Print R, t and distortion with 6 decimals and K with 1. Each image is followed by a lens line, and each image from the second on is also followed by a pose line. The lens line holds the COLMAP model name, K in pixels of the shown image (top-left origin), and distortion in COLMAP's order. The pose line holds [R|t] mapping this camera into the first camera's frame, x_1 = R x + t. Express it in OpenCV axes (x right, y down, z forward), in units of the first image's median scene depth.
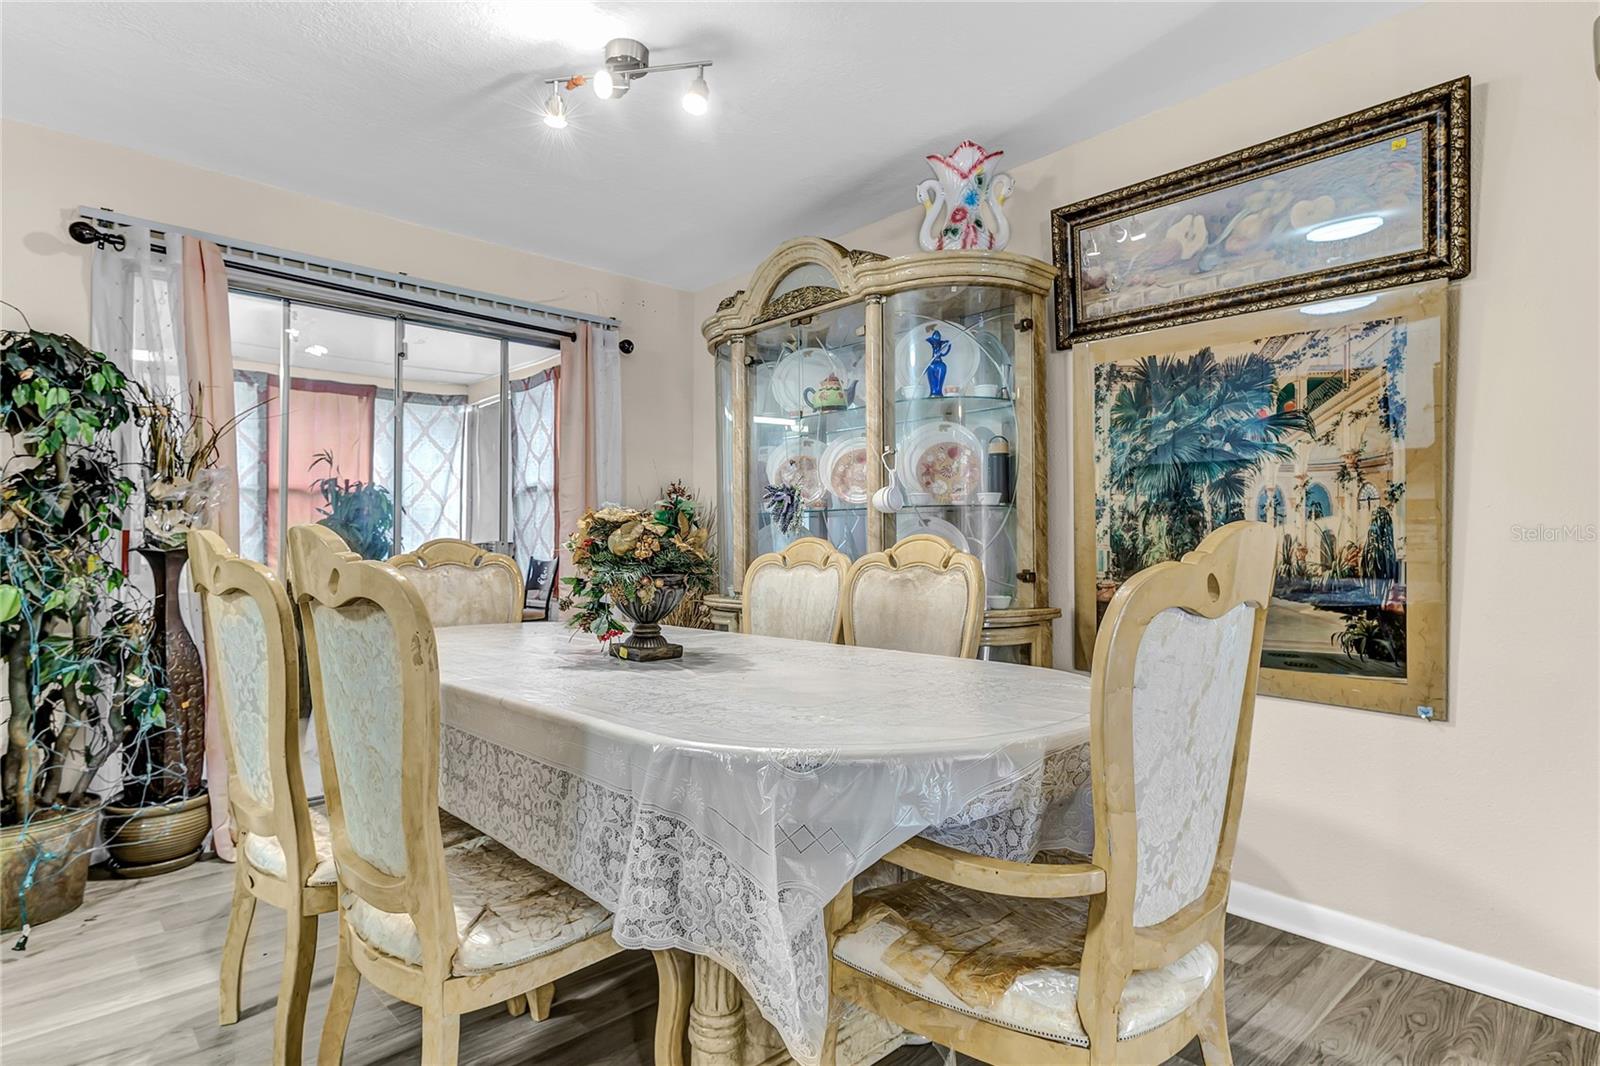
lens RADIAL K [[825.3, 0, 800.0], [0, 825.3, 533.0], [0, 0, 1]] dist [0.029975, 0.000659]
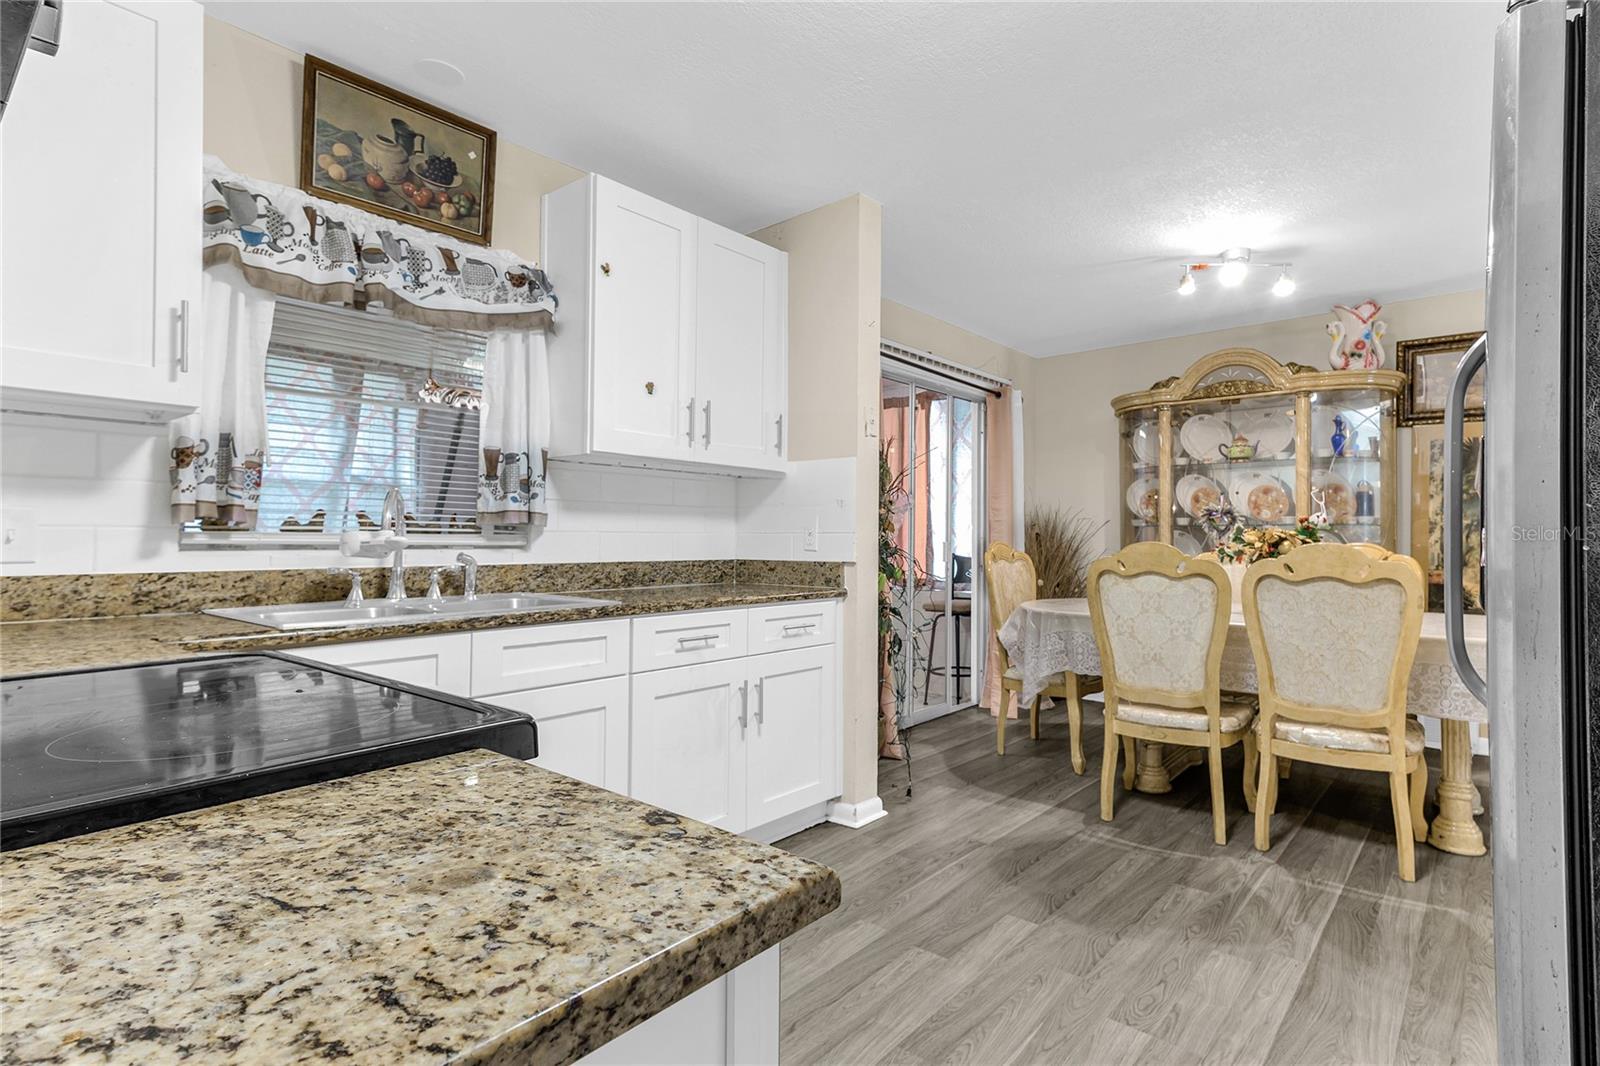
lens RADIAL K [[788.4, 0, 862.2], [0, 788.4, 523.2], [0, 0, 1]] dist [0.019973, 0.001124]
pose [[0.988353, 0.010888, 0.151791, -0.992558], [-0.009636, 0.999913, -0.008981, -0.012491], [-0.151875, 0.007413, 0.988372, -0.380532]]
